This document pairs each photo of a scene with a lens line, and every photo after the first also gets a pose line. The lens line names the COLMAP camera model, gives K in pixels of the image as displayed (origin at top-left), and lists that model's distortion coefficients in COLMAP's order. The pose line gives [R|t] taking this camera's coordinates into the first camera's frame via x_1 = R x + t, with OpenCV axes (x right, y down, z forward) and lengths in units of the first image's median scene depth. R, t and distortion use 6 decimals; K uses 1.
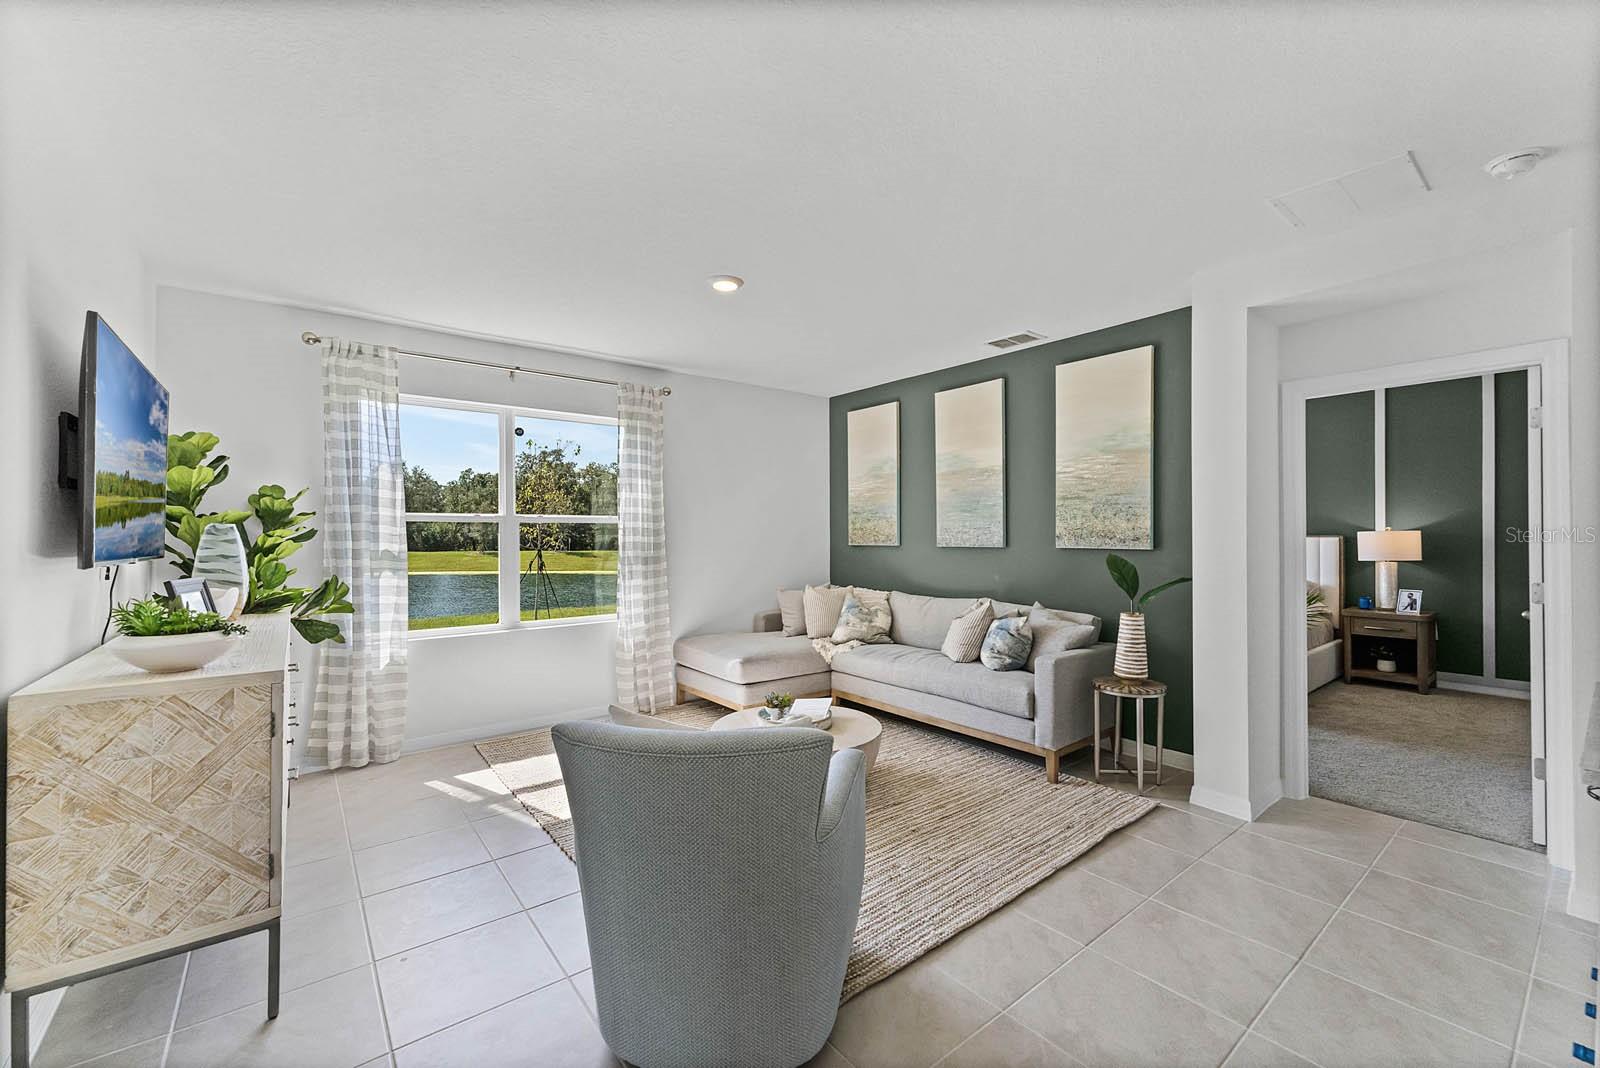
lens RADIAL K [[651.0, 0, 811.4], [0, 651.0, 532.3], [0, 0, 1]] dist [-0.000562, 0.000630]
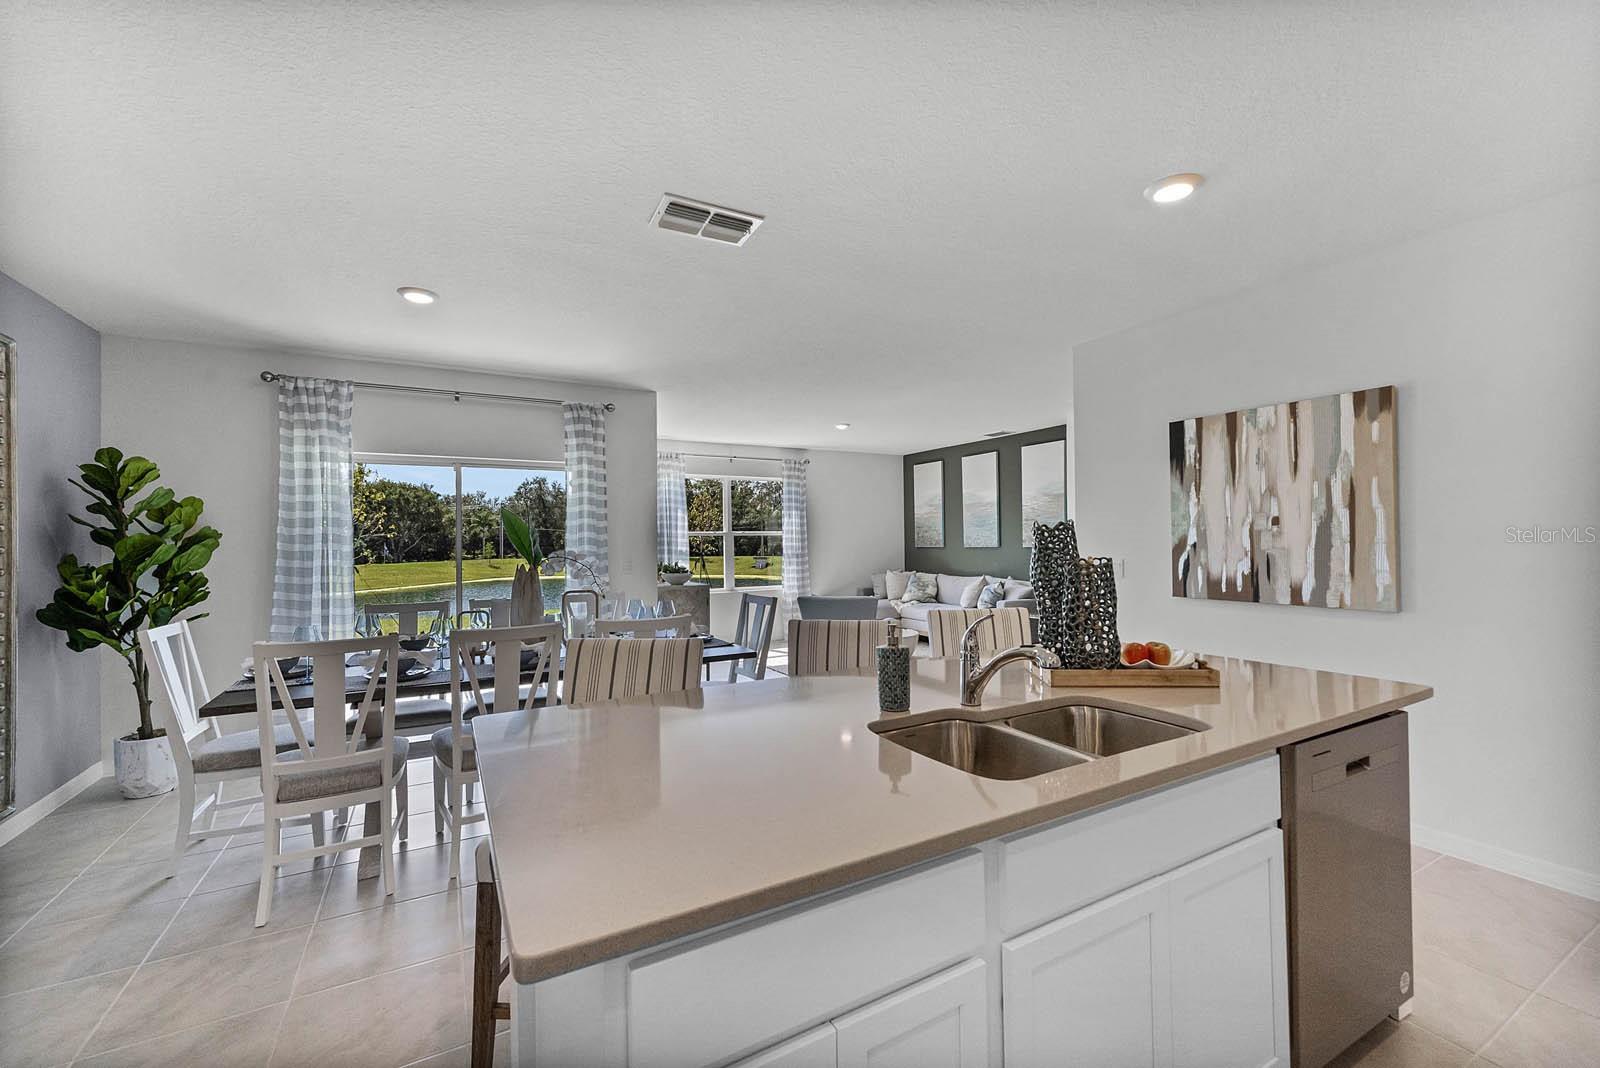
lens RADIAL K [[651.0, 0, 806.5], [0, 651.0, 534.0], [0, 0, 1]] dist [-0.000562, 0.000630]
pose [[0.985803, -0.010033, -0.167603, 0.083412], [0.009079, 0.999938, -0.006462, -0.006382], [0.167658, 0.004848, 0.985833, -0.869152]]
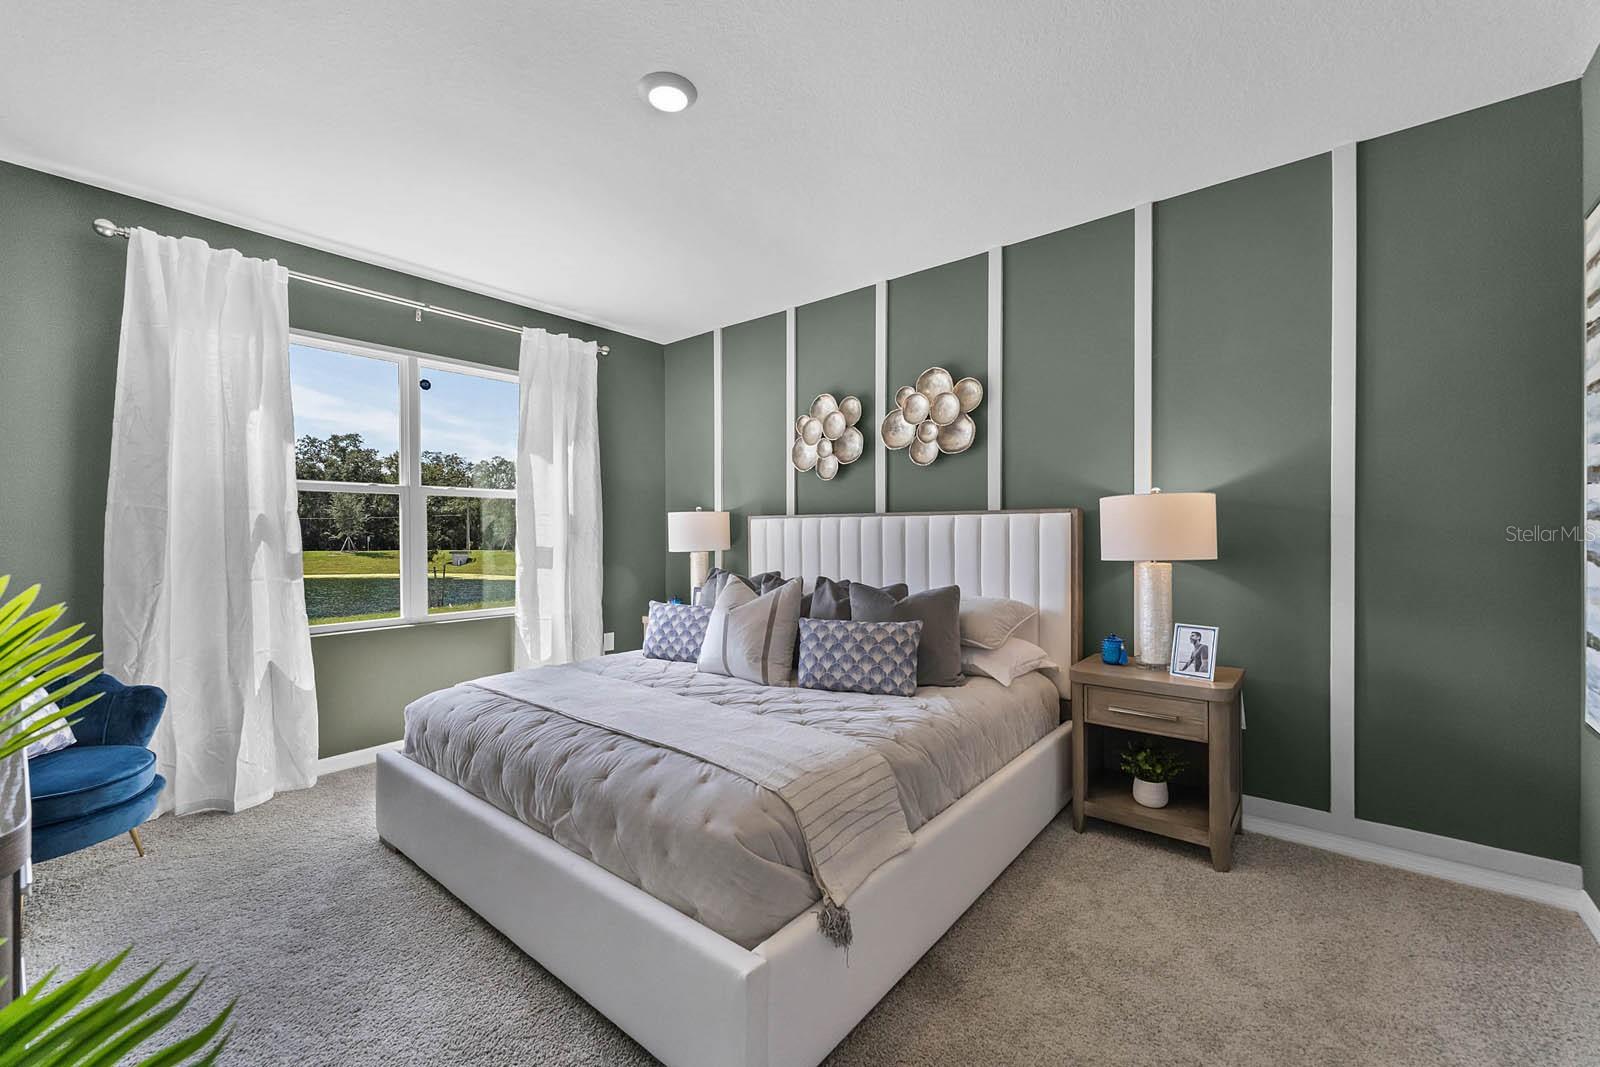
lens RADIAL K [[651.0, 0, 809.9], [0, 651.0, 538.3], [0, 0, 1]] dist [-0.000562, 0.000630]
pose [[0.978185, -0.003097, 0.207714, 0.714883], [0.000437, 0.999917, 0.012849, 0.028433], [-0.207737, -0.012478, 0.978105, 0.778656]]
